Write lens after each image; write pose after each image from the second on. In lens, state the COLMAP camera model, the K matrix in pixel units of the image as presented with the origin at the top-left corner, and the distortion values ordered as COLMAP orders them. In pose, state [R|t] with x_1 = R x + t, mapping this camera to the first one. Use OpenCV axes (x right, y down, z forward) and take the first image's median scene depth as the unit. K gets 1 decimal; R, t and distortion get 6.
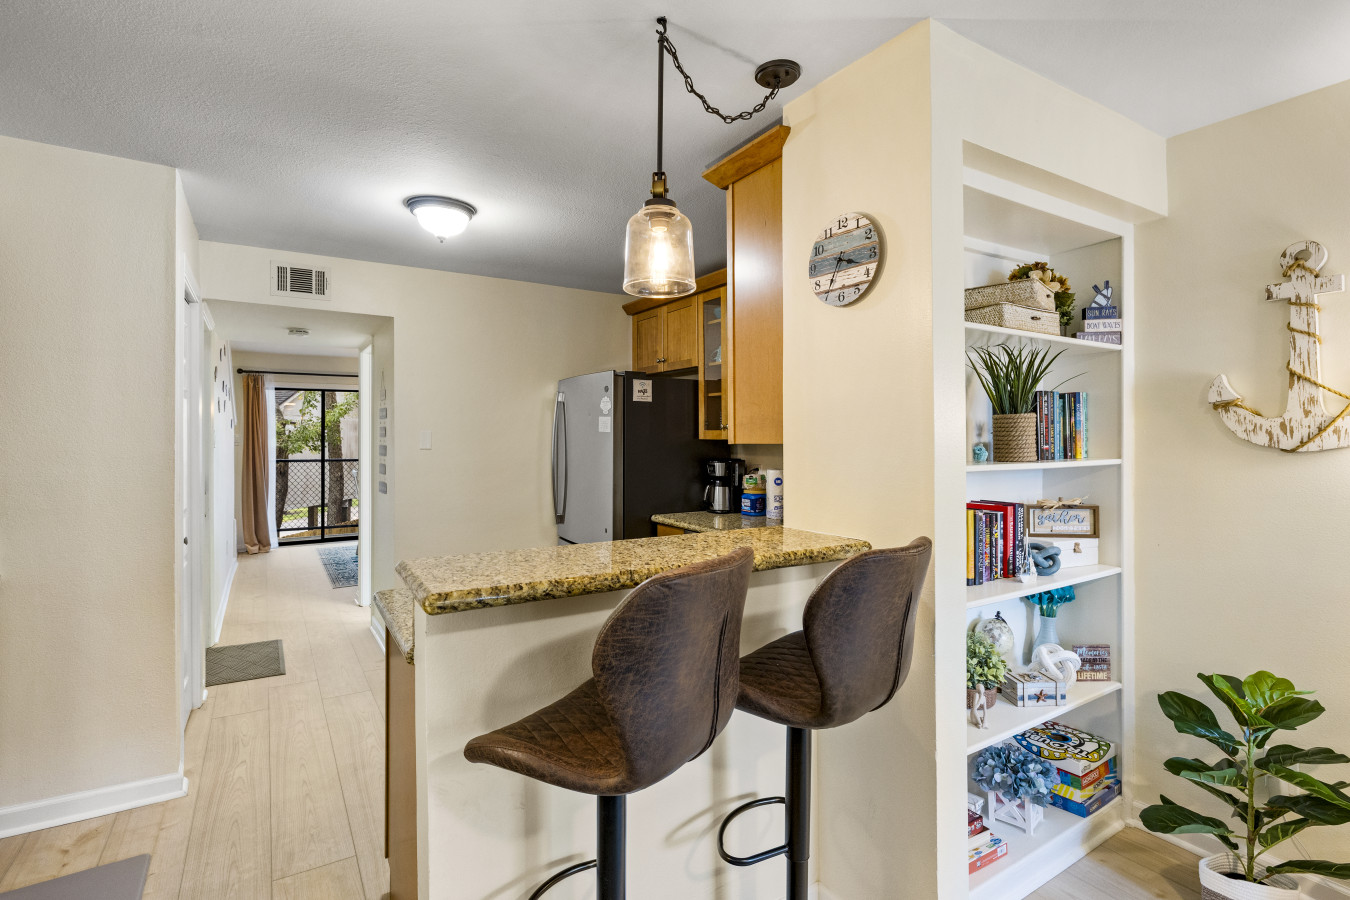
lens RADIAL K [[638.2, 0, 682.1], [0, 638.2, 440.1], [0, 0, 1]] dist [0.000449, 0.000292]
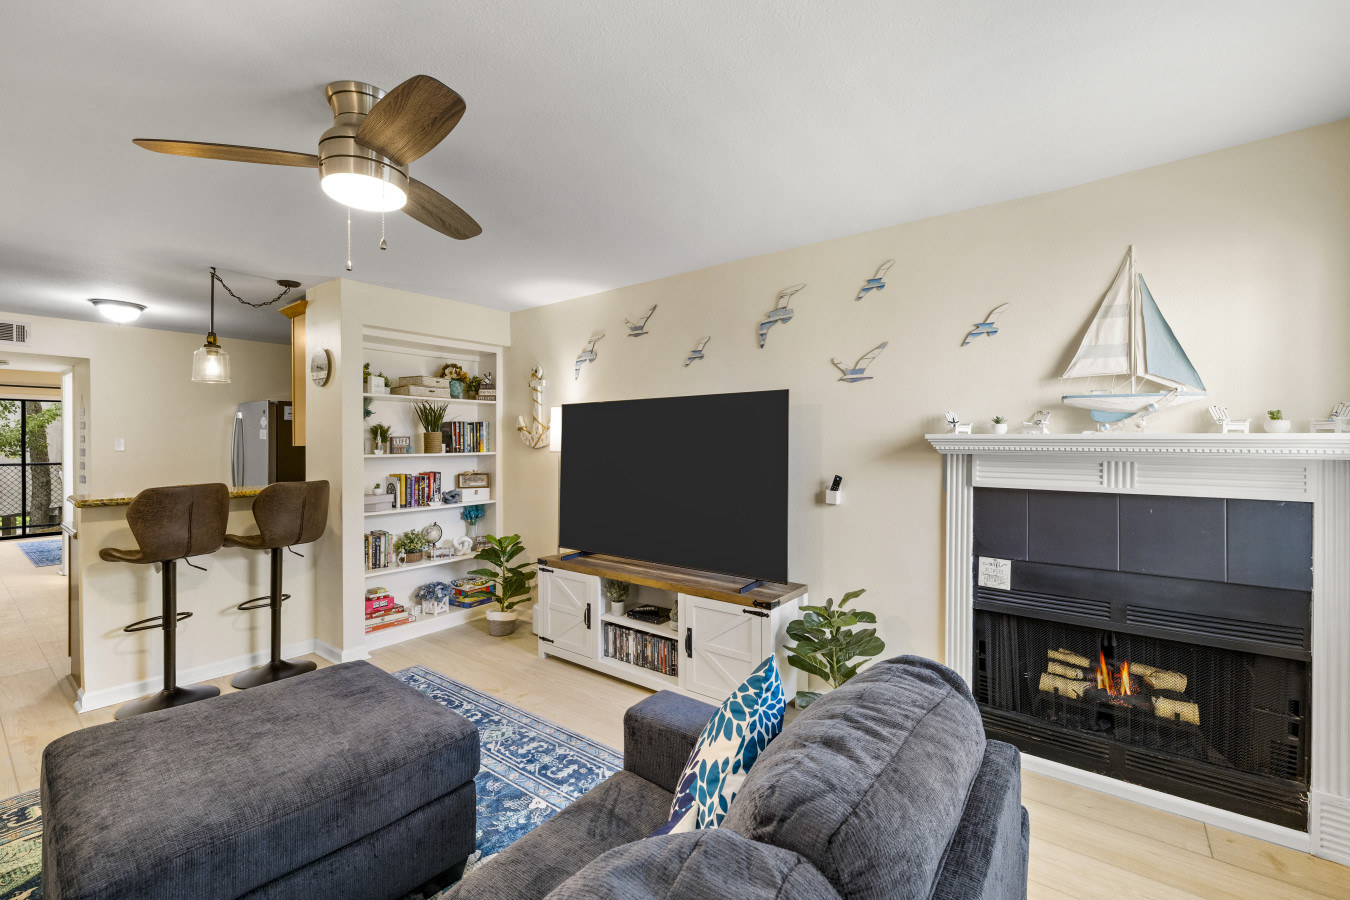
lens RADIAL K [[560.9, 0, 669.6], [0, 560.9, 445.3], [0, 0, 1]] dist [0.001051, -0.000155]
pose [[0.941615, -0.004764, 0.336659, 0.302675], [0.003622, 0.999985, 0.004020, 0.000223], [-0.336673, -0.002566, 0.941618, -0.541988]]
